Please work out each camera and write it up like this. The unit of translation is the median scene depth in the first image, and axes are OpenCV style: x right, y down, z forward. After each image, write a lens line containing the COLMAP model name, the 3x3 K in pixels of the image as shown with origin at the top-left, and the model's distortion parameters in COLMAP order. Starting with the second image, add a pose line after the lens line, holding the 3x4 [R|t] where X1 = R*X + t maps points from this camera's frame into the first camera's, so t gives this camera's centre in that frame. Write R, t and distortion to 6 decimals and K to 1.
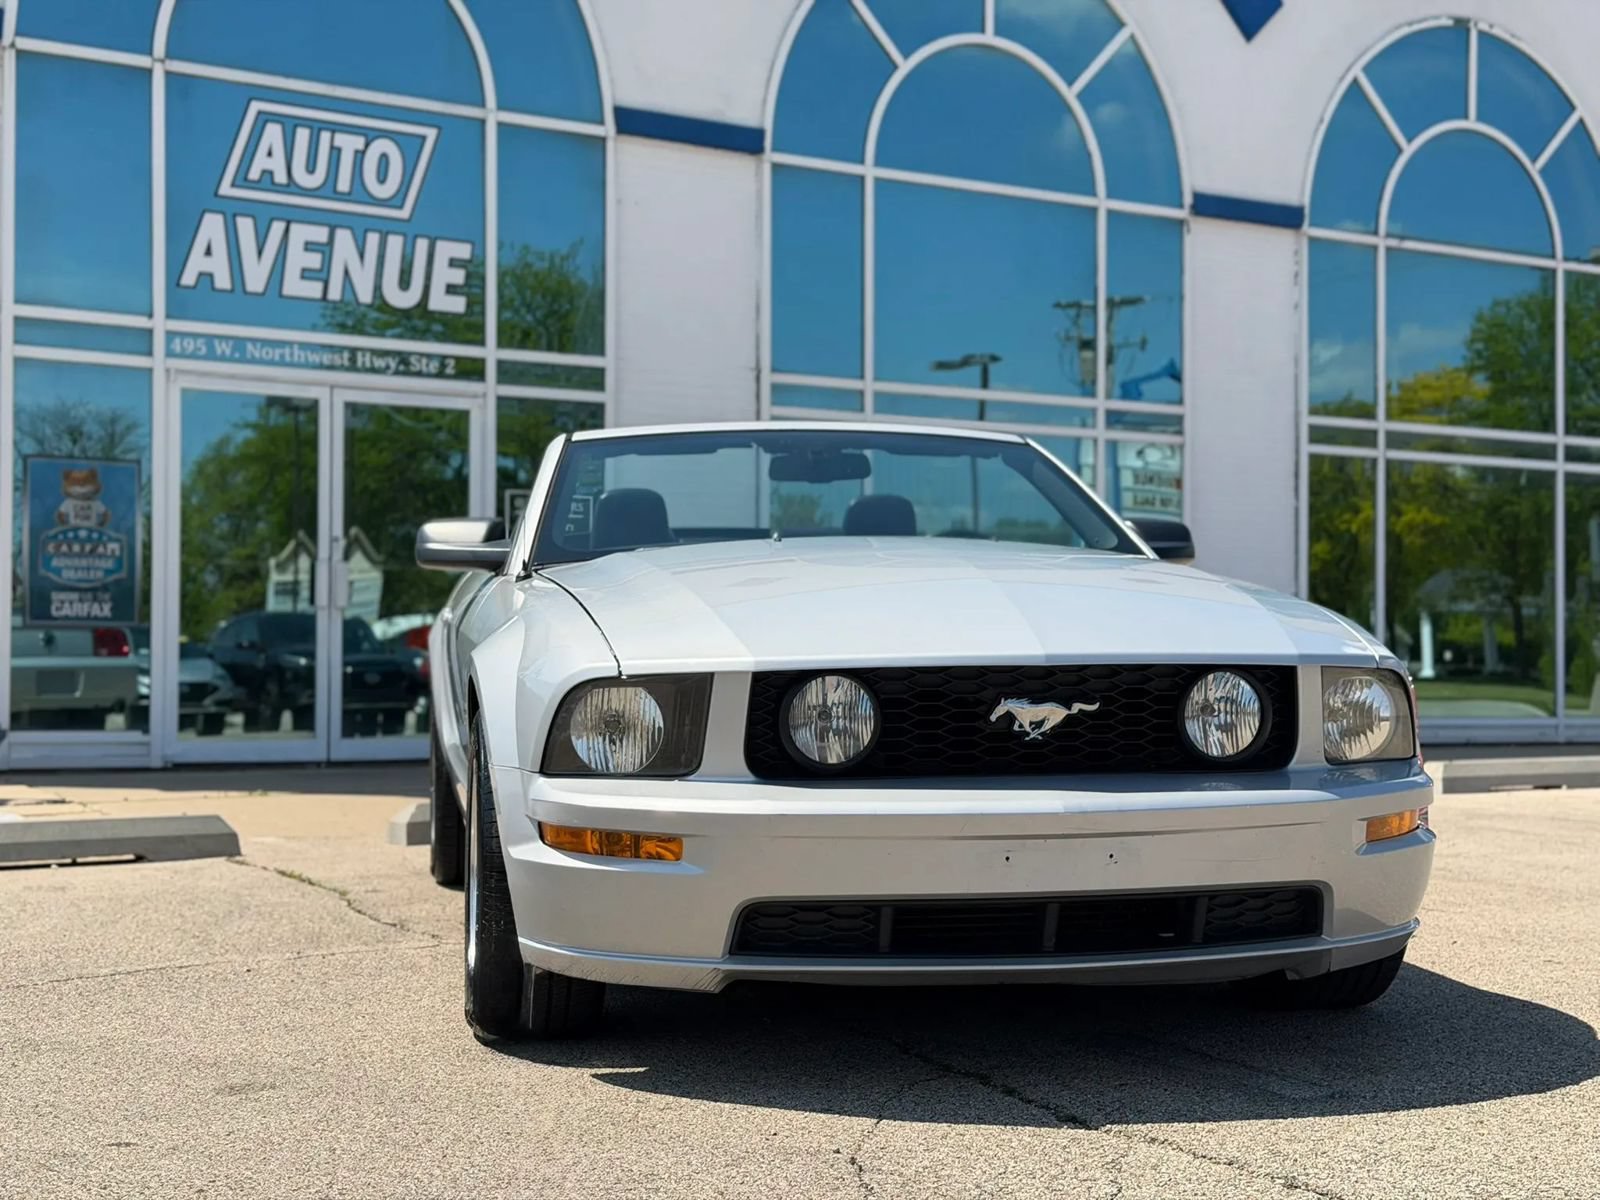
lens RADIAL K [[2215.7, 0, 793.4], [0, 2215.7, 601.7], [0, 0, 1]] dist [0.152514, -0.216866]
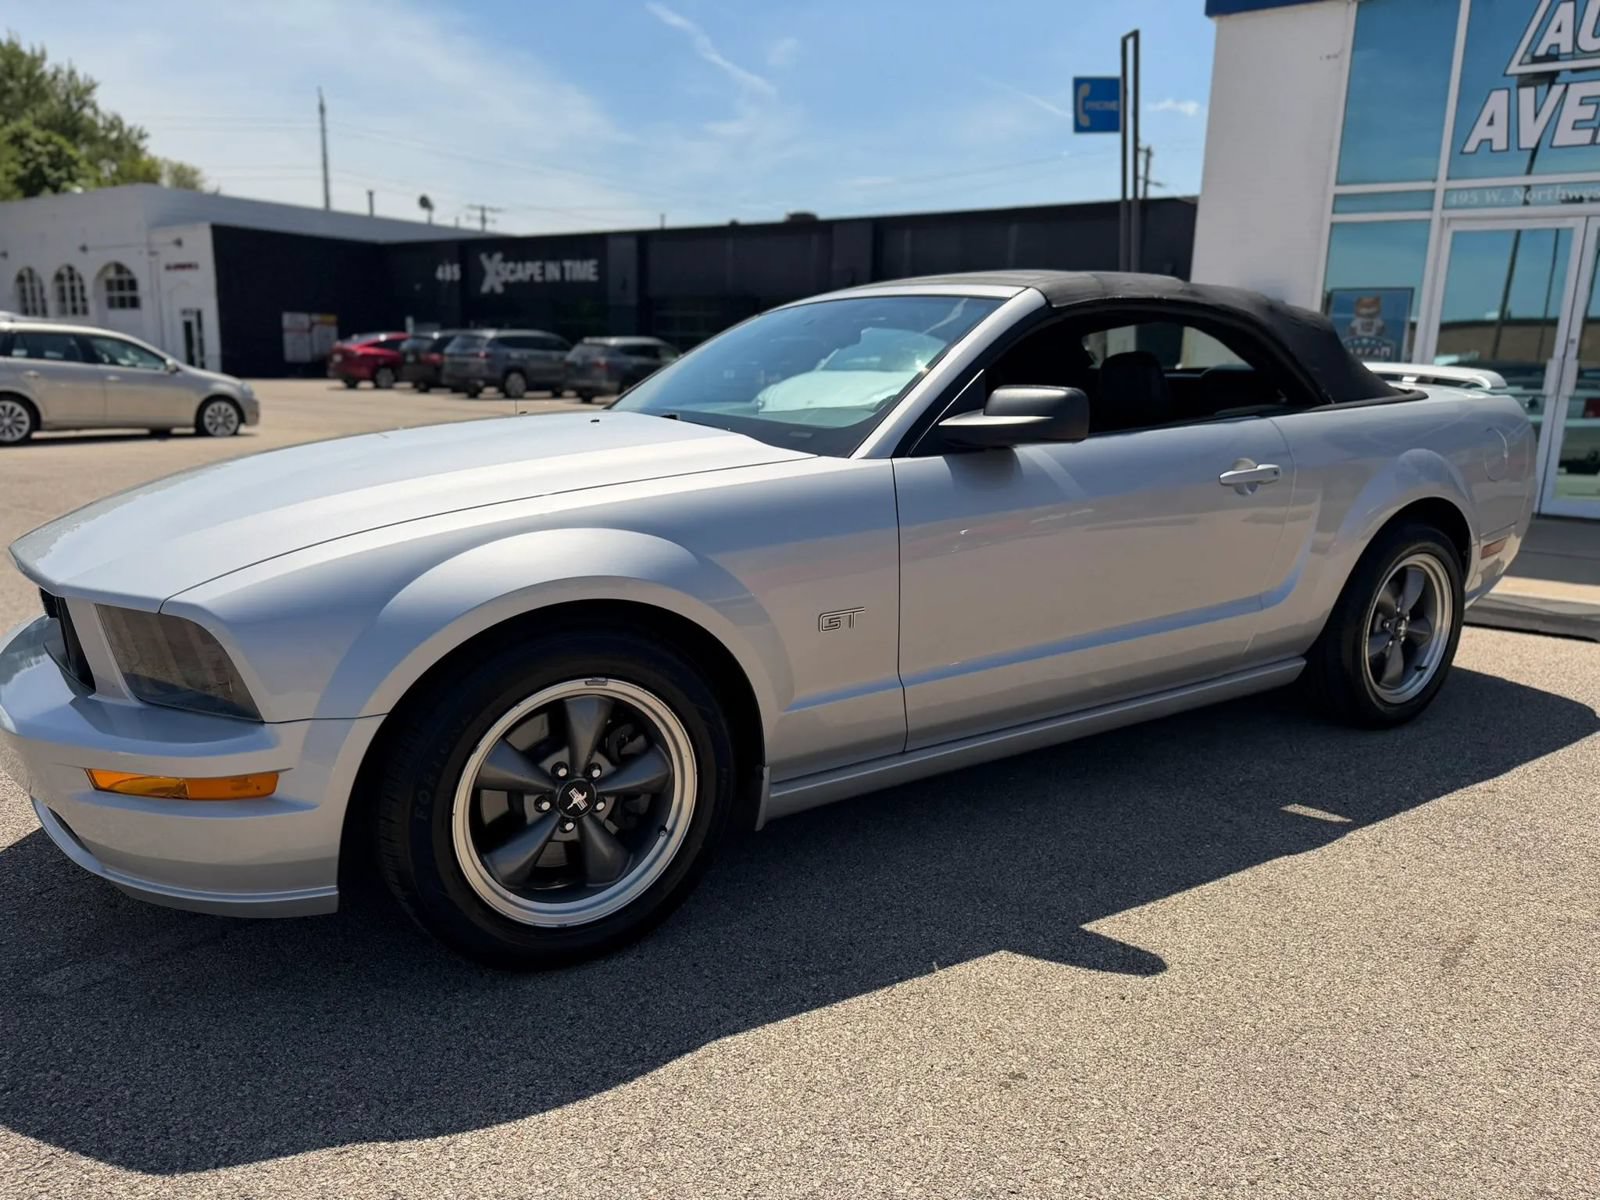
lens RADIAL K [[1125.7, 0, 807.0], [0, 1125.7, 604.2], [0, 0, 1]] dist [0.004993, -0.015811]
pose [[0.374792, 0.203144, -0.904579, 0.251501], [0.001168, 0.975595, 0.219576, -0.023968], [0.927108, -0.083352, 0.365408, 0.360876]]
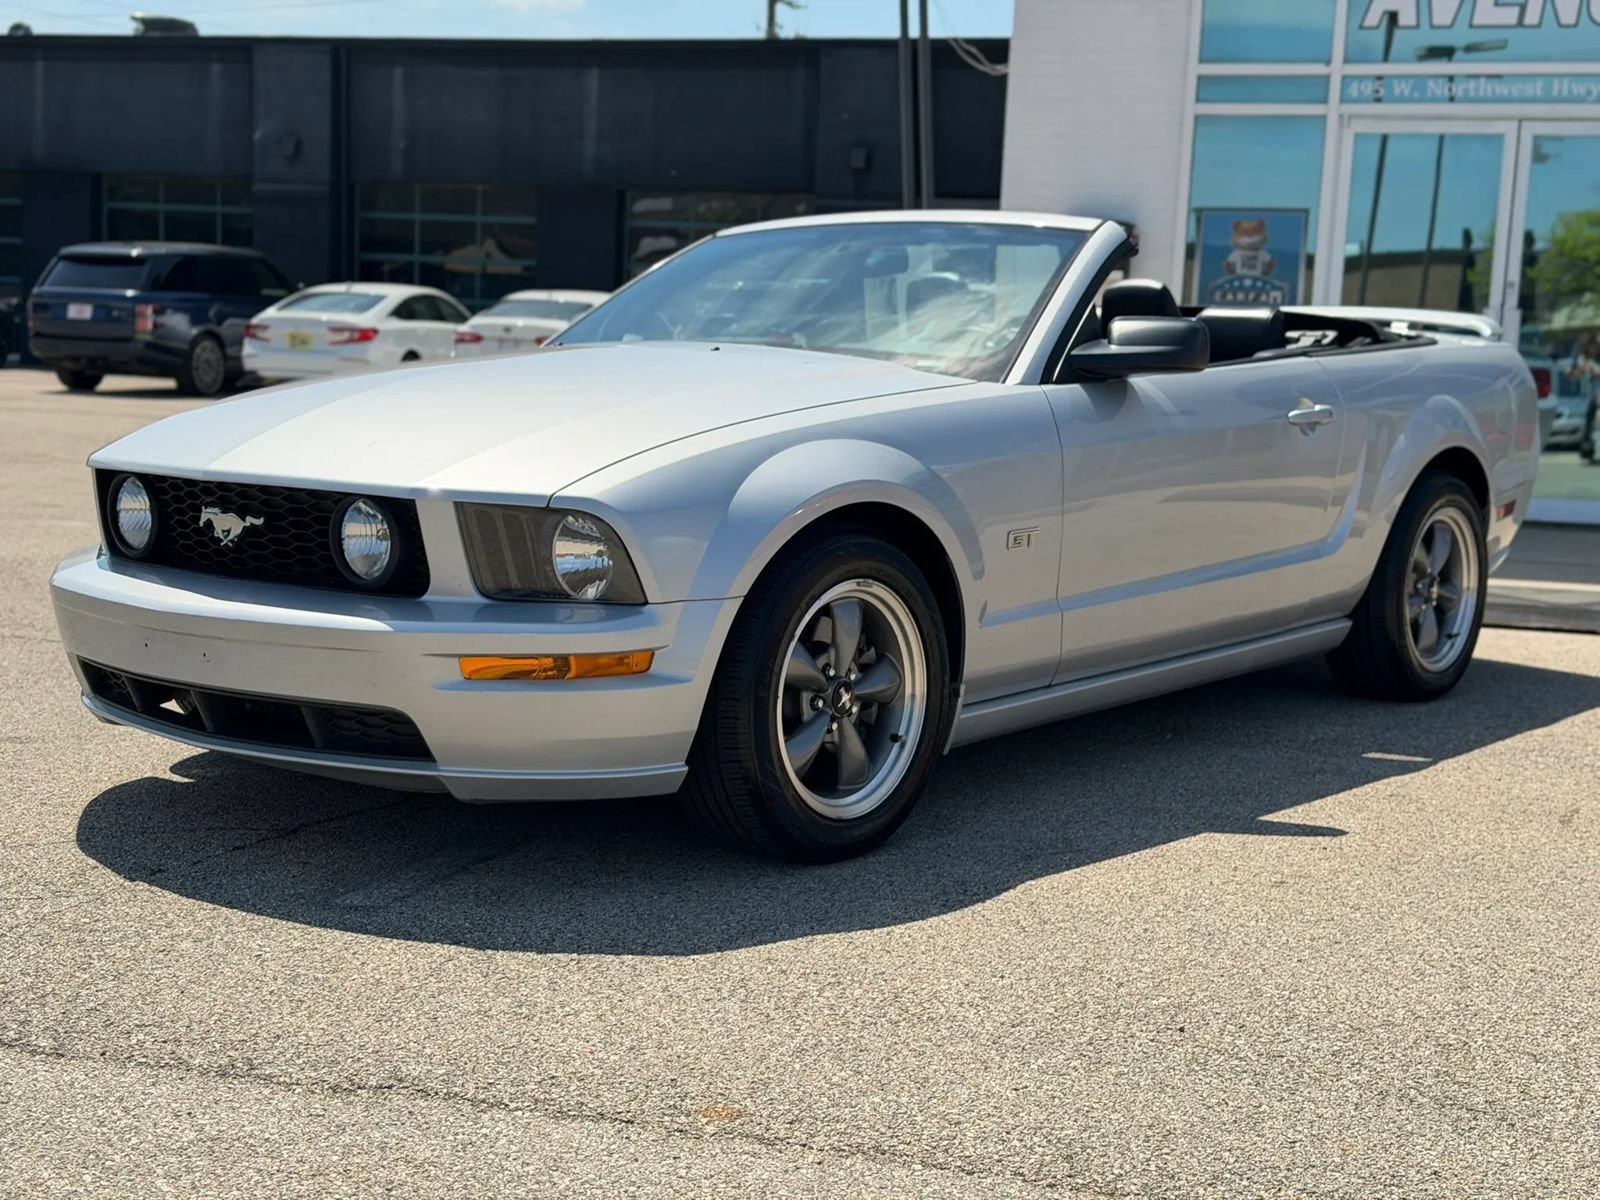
lens RADIAL K [[2215.7, 0, 793.4], [0, 2215.7, 601.7], [0, 0, 1]] dist [0.152514, -0.216866]
pose [[0.639877, 0.115038, -0.759818, 0.353526], [-0.016349, 0.990546, 0.136202, -0.020860], [0.768303, -0.074731, 0.635708, 0.155319]]
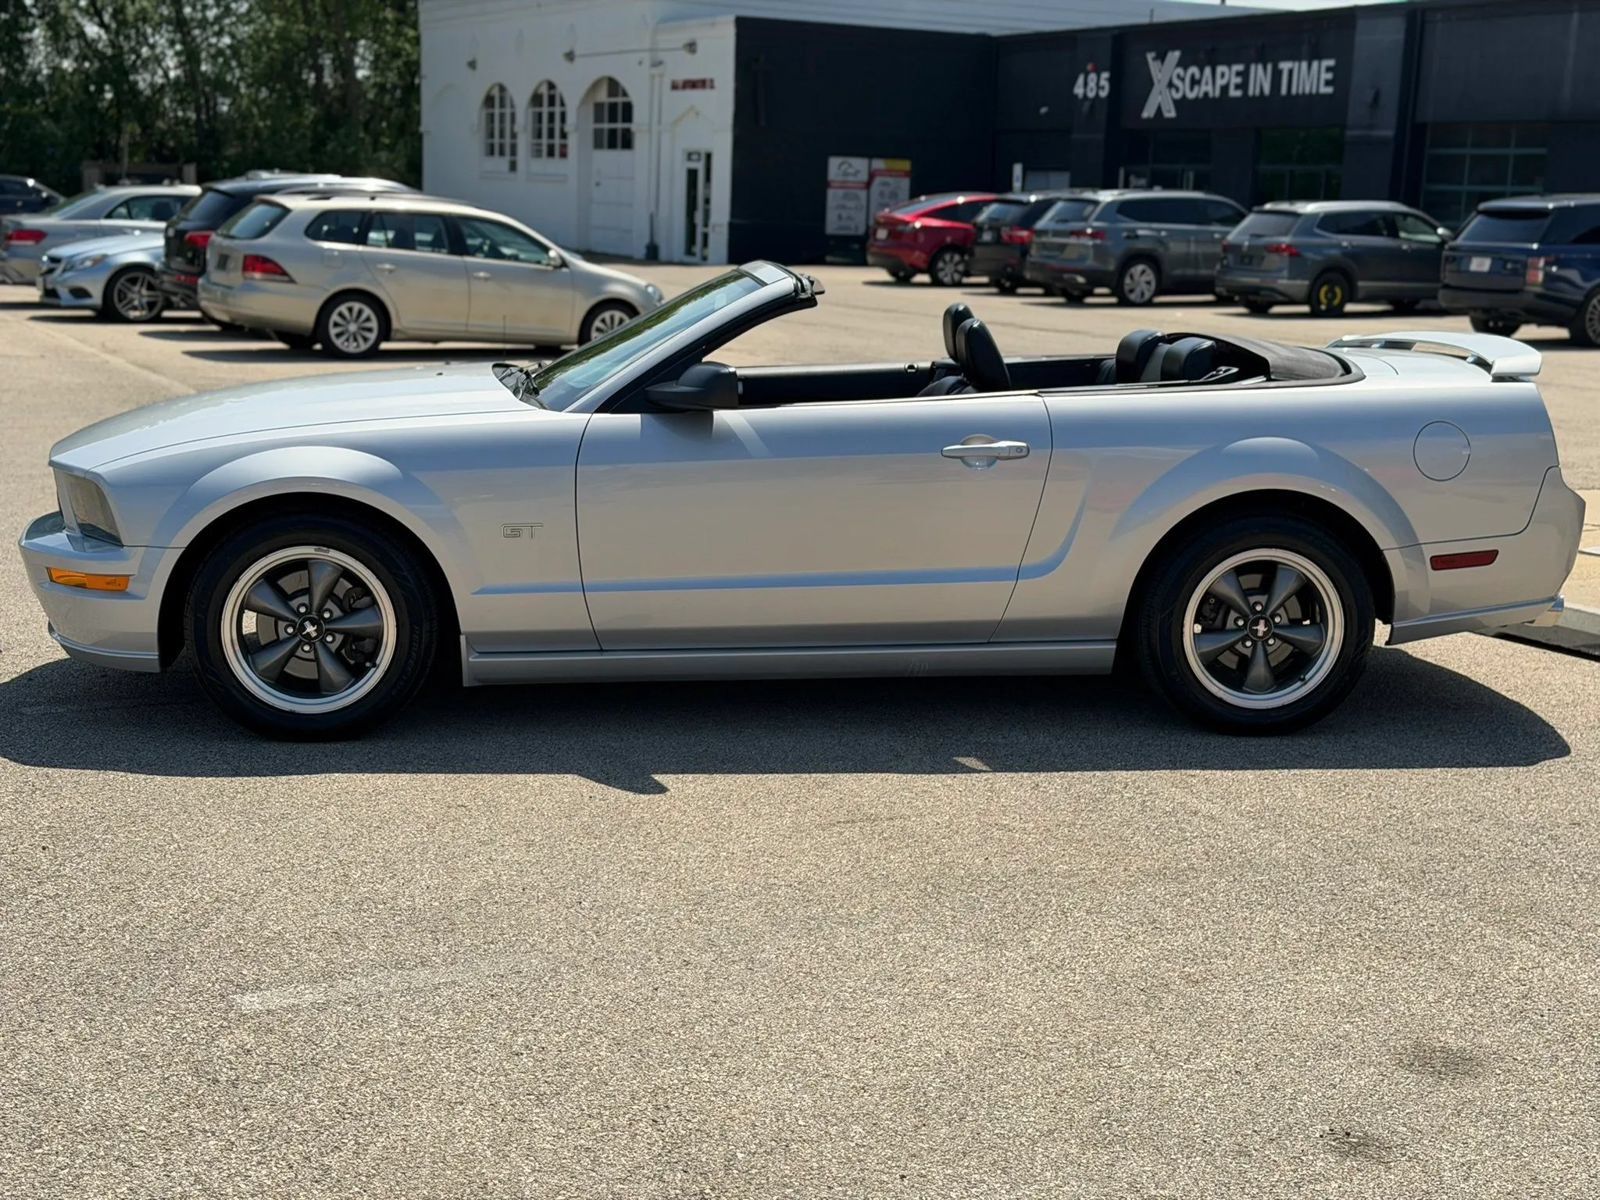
lens RADIAL K [[2215.7, 0, 793.4], [0, 2215.7, 601.7], [0, 0, 1]] dist [0.152514, -0.216866]
pose [[-0.100175, 0.175670, -0.979339, 0.575346], [-0.004293, 0.984205, 0.176982, -0.053518], [0.994961, 0.021933, -0.097839, 0.549174]]
